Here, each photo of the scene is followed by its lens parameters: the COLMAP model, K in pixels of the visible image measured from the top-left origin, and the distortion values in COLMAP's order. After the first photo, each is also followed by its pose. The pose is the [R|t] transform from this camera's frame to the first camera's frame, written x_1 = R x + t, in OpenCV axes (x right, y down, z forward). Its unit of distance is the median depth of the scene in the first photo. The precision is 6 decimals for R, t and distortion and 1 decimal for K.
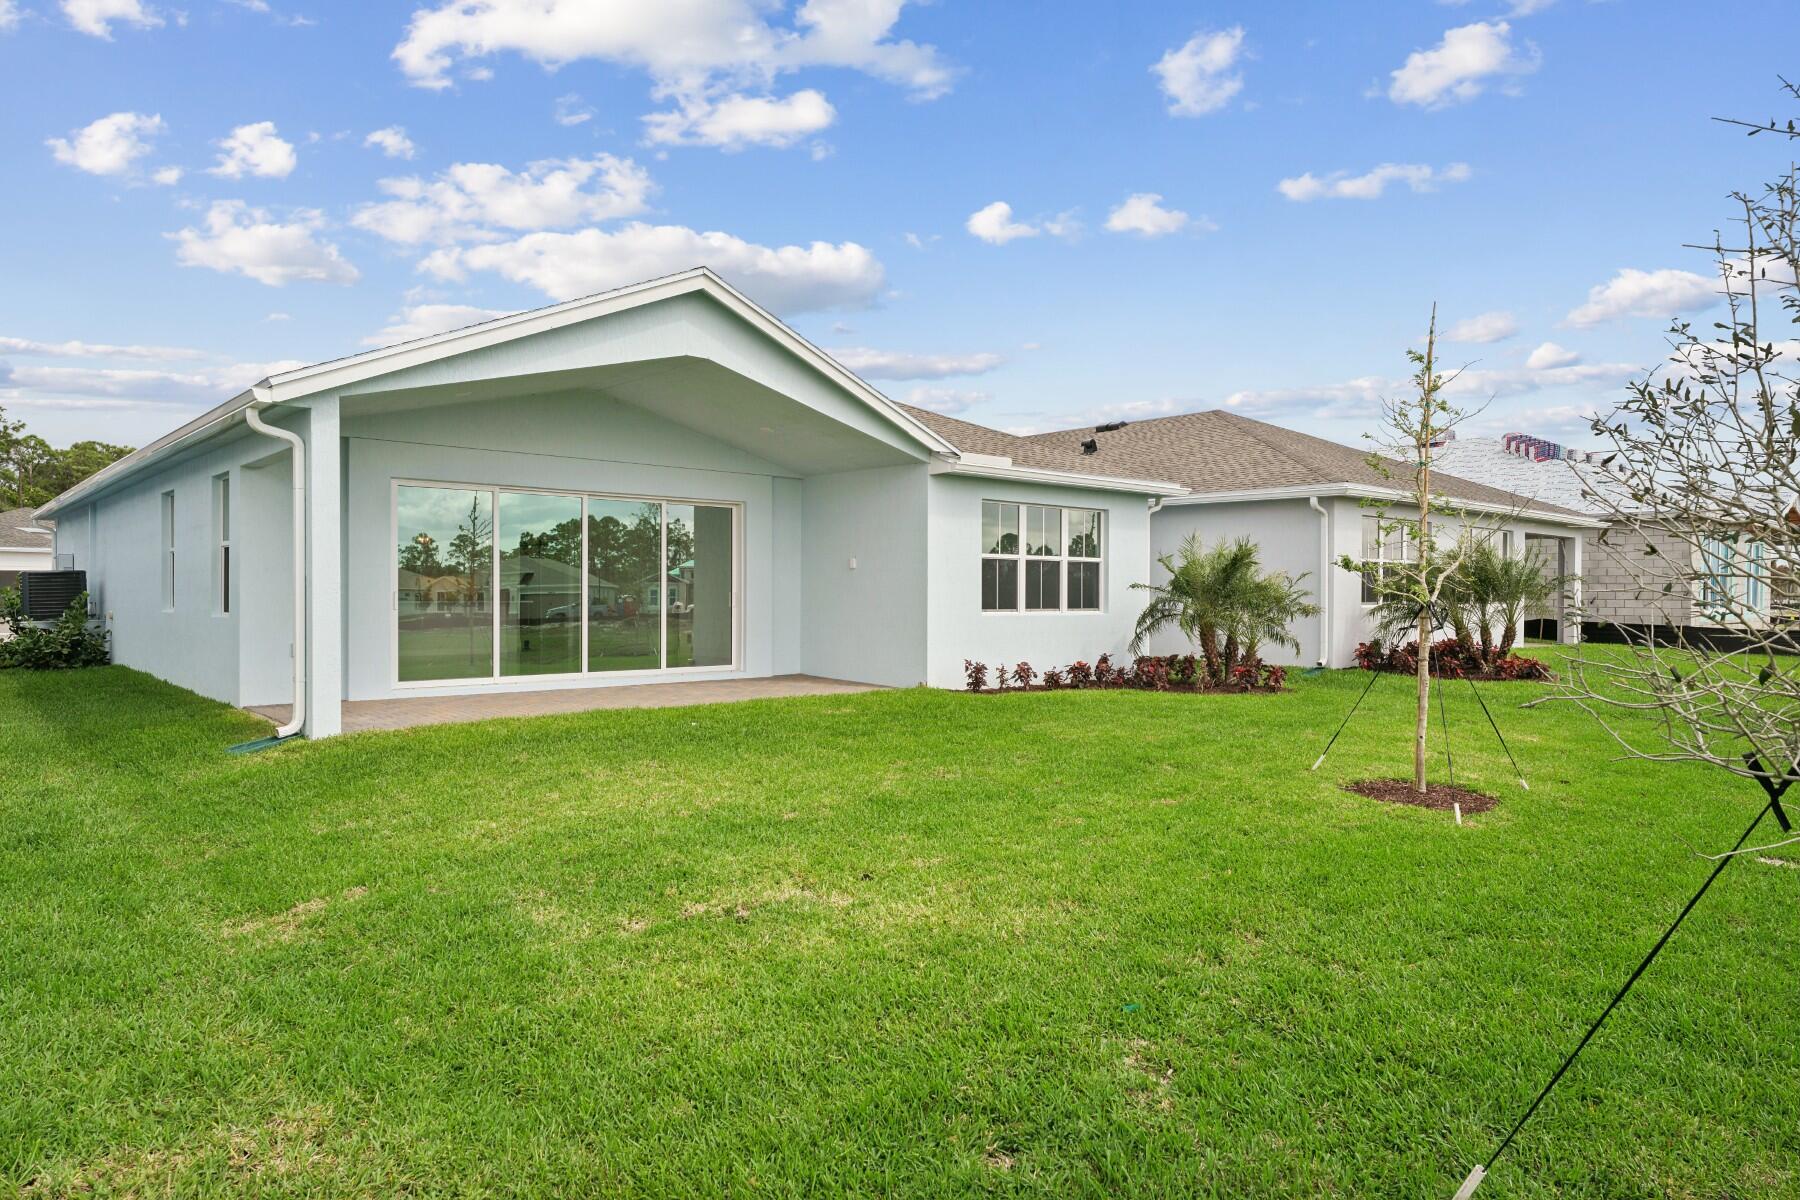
lens RADIAL K [[1118.3, 0, 895.4], [0, 1118.3, 600.5], [0, 0, 1]] dist [0.001934, -0.000029]
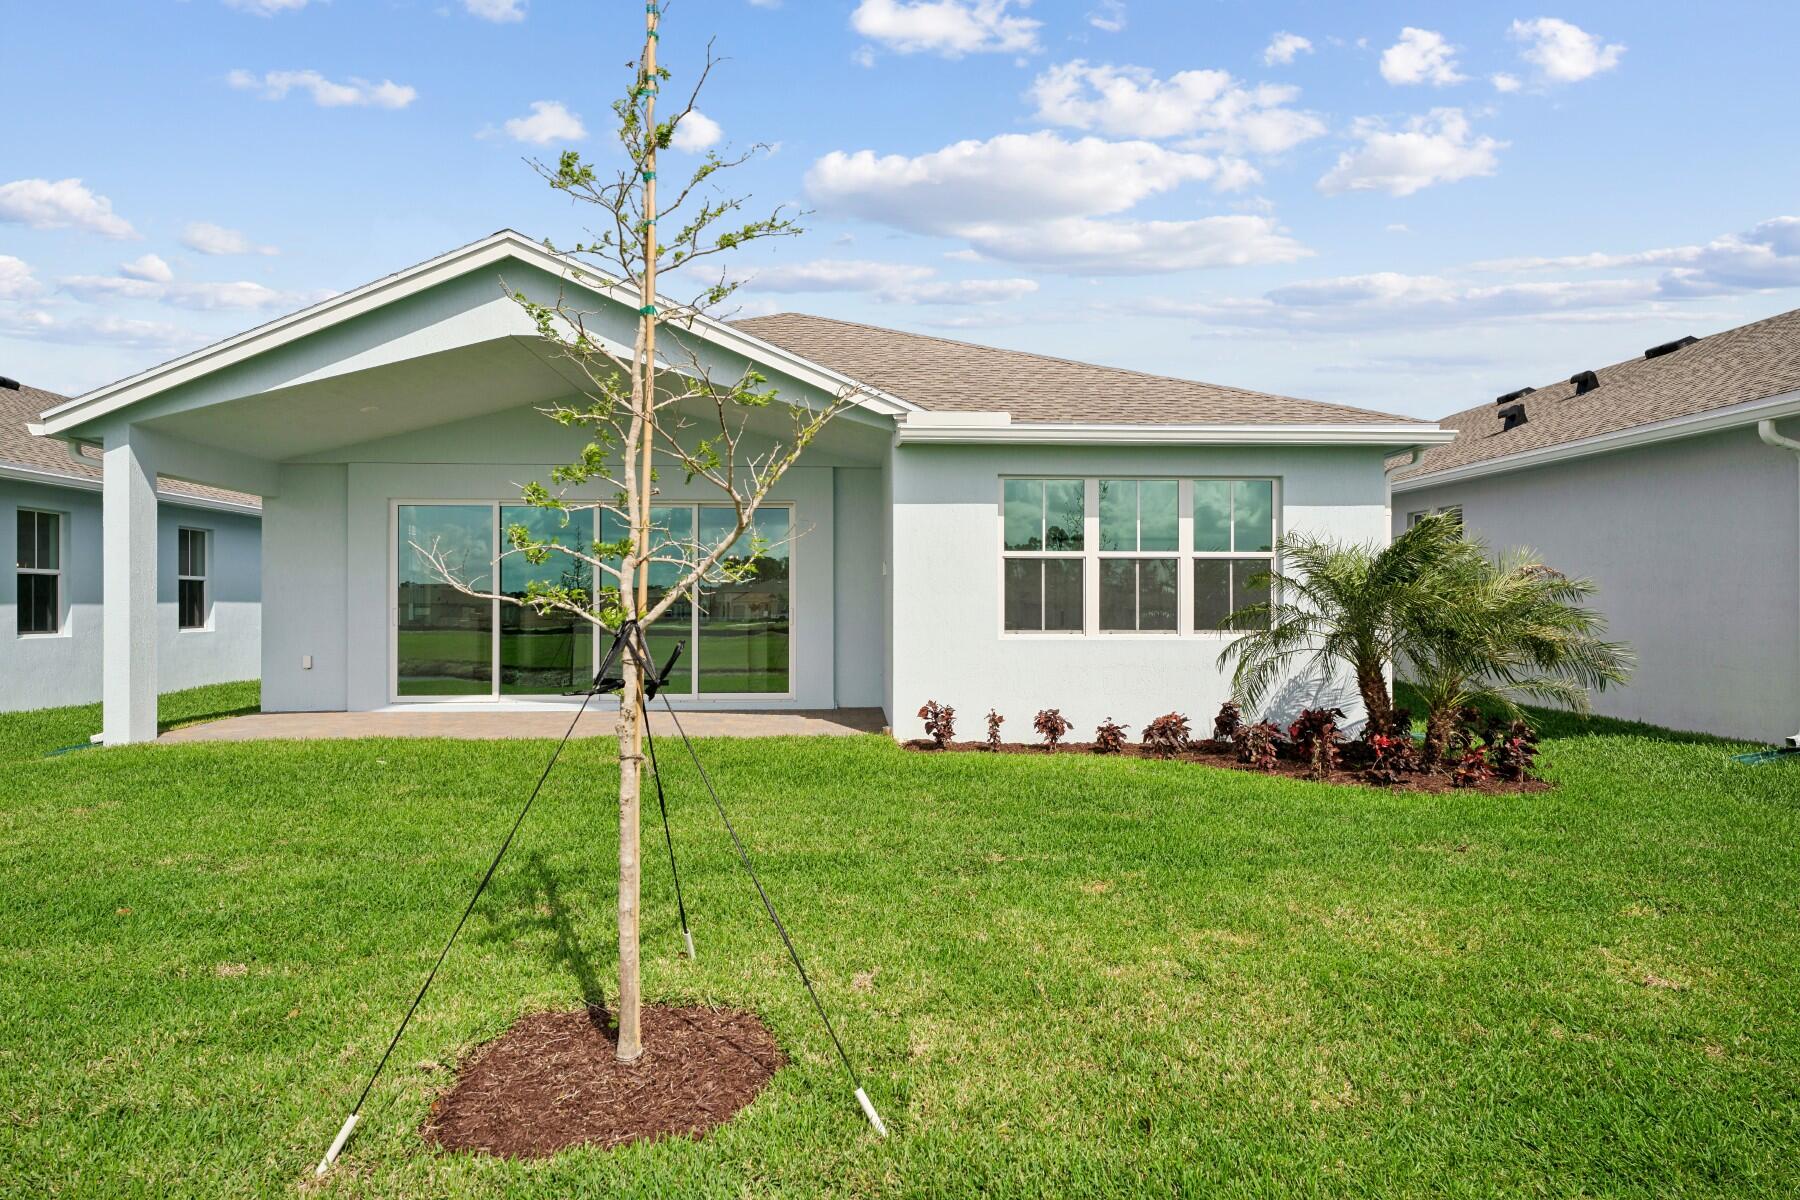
lens RADIAL K [[1118.3, 0, 895.4], [0, 1118.3, 600.5], [0, 0, 1]] dist [0.001934, -0.000029]
pose [[0.776833, -0.007524, -0.629662, 0.468117], [-0.000861, 0.999915, -0.013011, -0.001308], [0.629706, 0.010649, 0.776760, 0.405405]]
